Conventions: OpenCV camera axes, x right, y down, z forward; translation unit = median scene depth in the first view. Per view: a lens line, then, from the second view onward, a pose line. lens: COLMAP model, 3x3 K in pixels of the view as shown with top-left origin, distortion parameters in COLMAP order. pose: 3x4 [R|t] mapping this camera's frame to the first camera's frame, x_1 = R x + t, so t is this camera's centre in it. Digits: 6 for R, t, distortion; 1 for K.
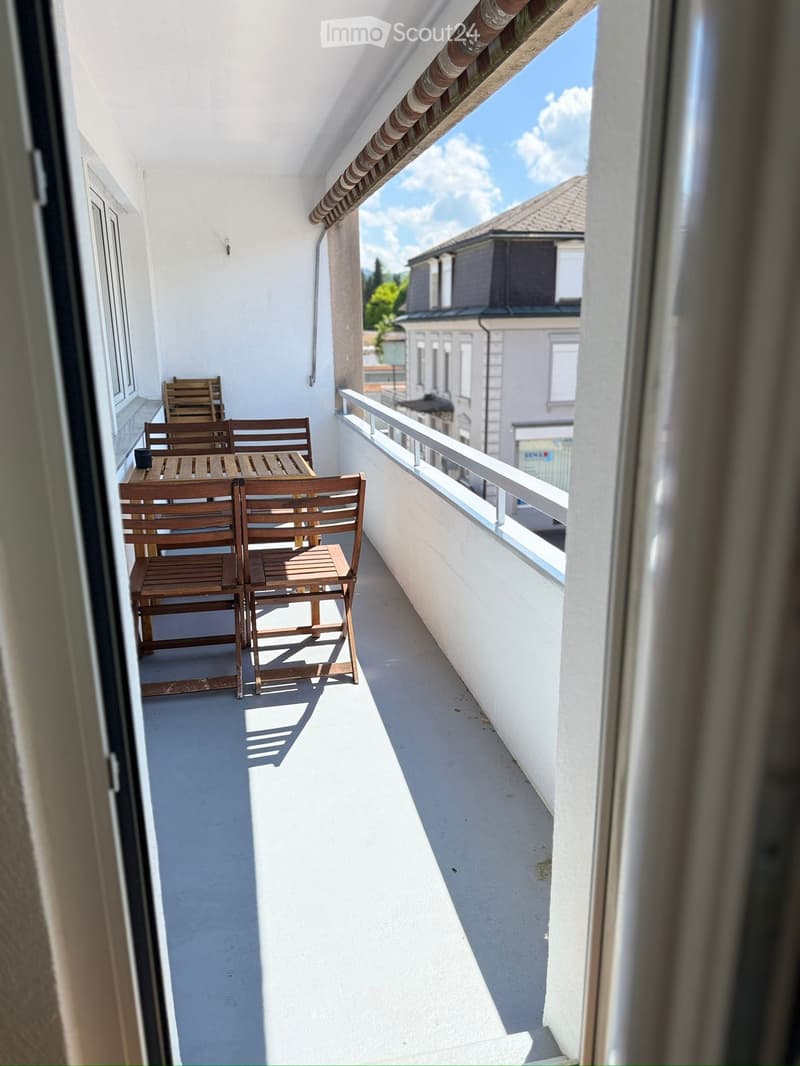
lens RADIAL K [[767.2, 0, 400.0], [0, 767.2, 533.0], [0, 0, 1]] dist [0.111500, -0.120345]
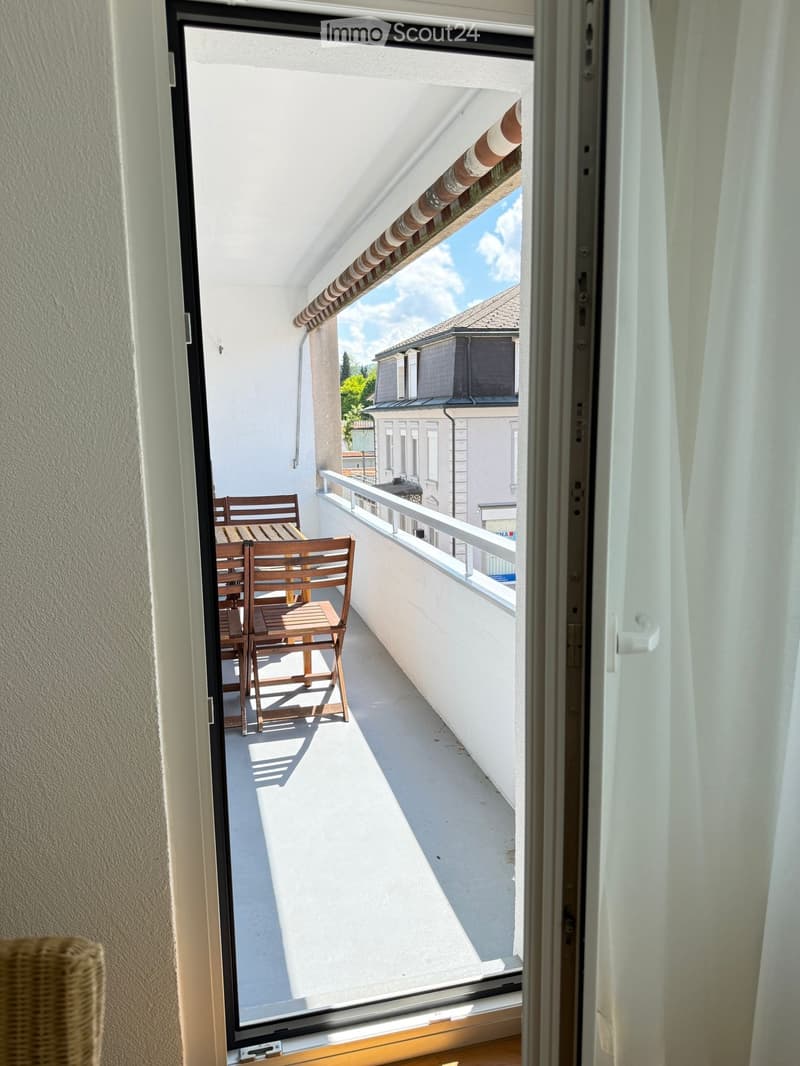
lens RADIAL K [[767.2, 0, 400.0], [0, 767.2, 533.0], [0, 0, 1]] dist [0.111500, -0.120345]
pose [[0.999077, -0.011552, 0.041365, -0.019123], [0.016013, 0.993893, -0.109182, 0.038821], [-0.039851, 0.109743, 0.993161, -0.139038]]
